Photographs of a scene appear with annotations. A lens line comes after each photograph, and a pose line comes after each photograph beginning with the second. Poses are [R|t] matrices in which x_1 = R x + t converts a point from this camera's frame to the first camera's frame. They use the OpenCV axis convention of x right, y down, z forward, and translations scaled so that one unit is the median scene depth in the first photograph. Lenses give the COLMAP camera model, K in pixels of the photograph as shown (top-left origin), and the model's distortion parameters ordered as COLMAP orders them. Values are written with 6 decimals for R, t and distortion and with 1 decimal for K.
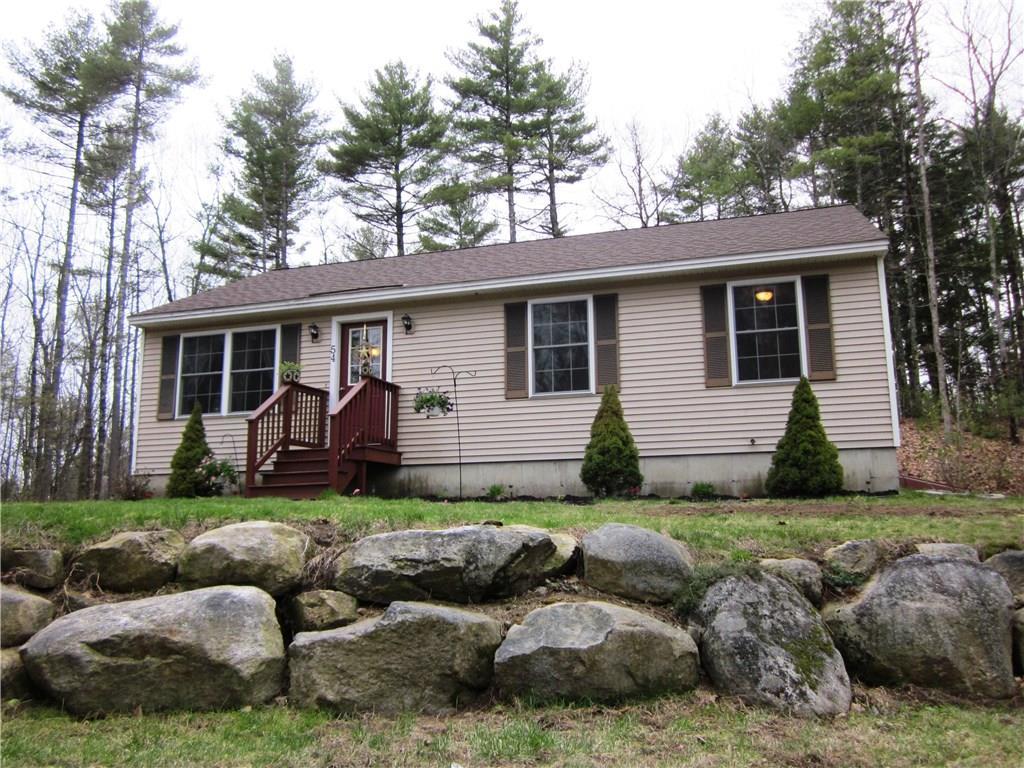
lens RADIAL K [[532.8, 0, 515.0], [0, 532.8, 352.0], [0, 0, 1]] dist [-0.011270, 0.000177]
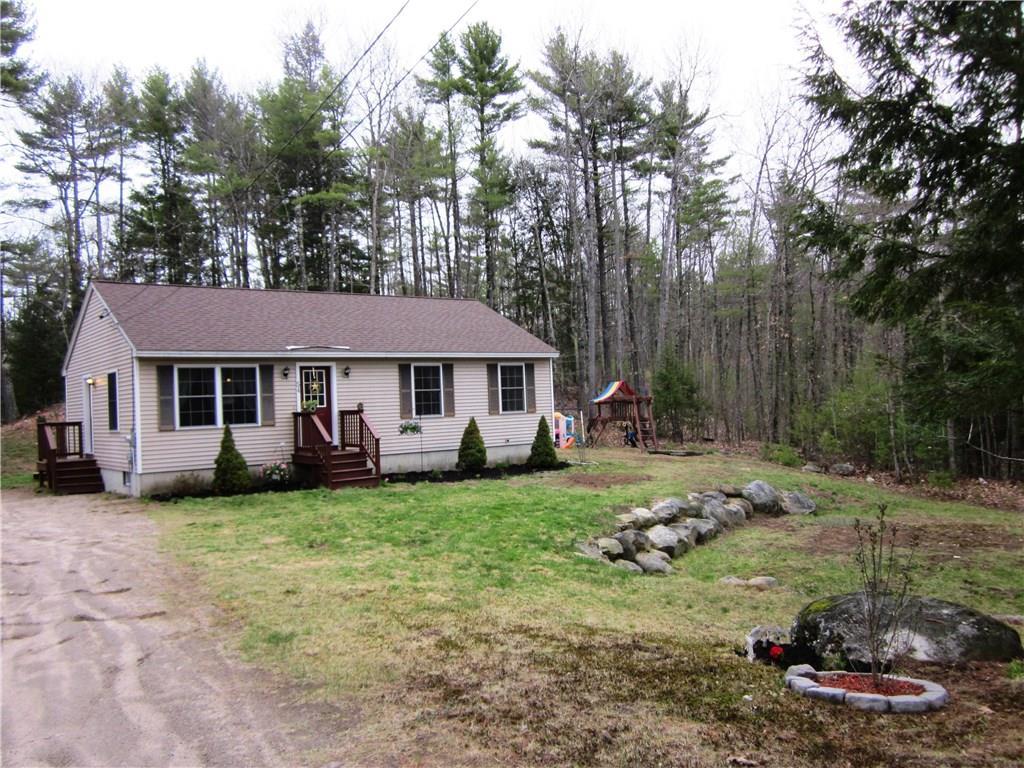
lens RADIAL K [[851.4, 0, 512.0], [0, 851.4, 384.0], [0, 0, 1]] dist [-0.033481, 0.005036]
pose [[0.660272, 0.045733, 0.749632, -1.669947], [-0.075993, 0.997090, 0.006105, -0.063517], [-0.747172, -0.060998, 0.661826, -1.006646]]
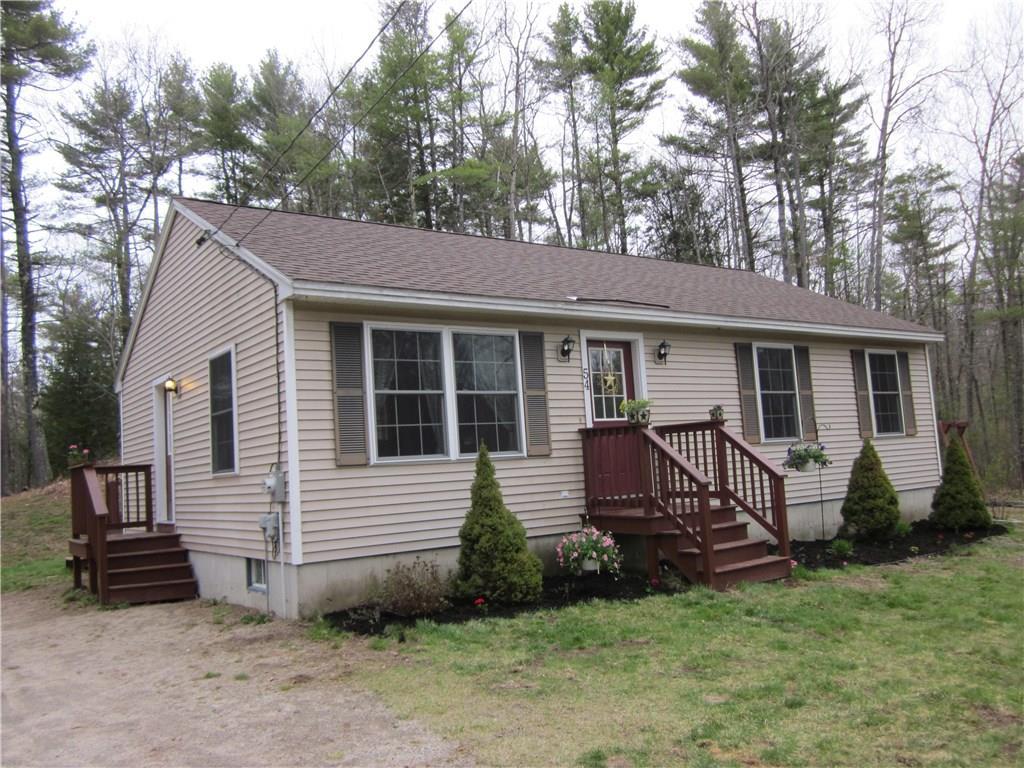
lens RADIAL K [[851.4, 0, 512.0], [0, 851.4, 384.0], [0, 0, 1]] dist [-0.033481, 0.005036]
pose [[0.690777, 0.084081, 0.718163, -1.221090], [-0.051060, 0.996409, -0.067544, 0.093090], [-0.721263, 0.009989, 0.692589, 0.227333]]
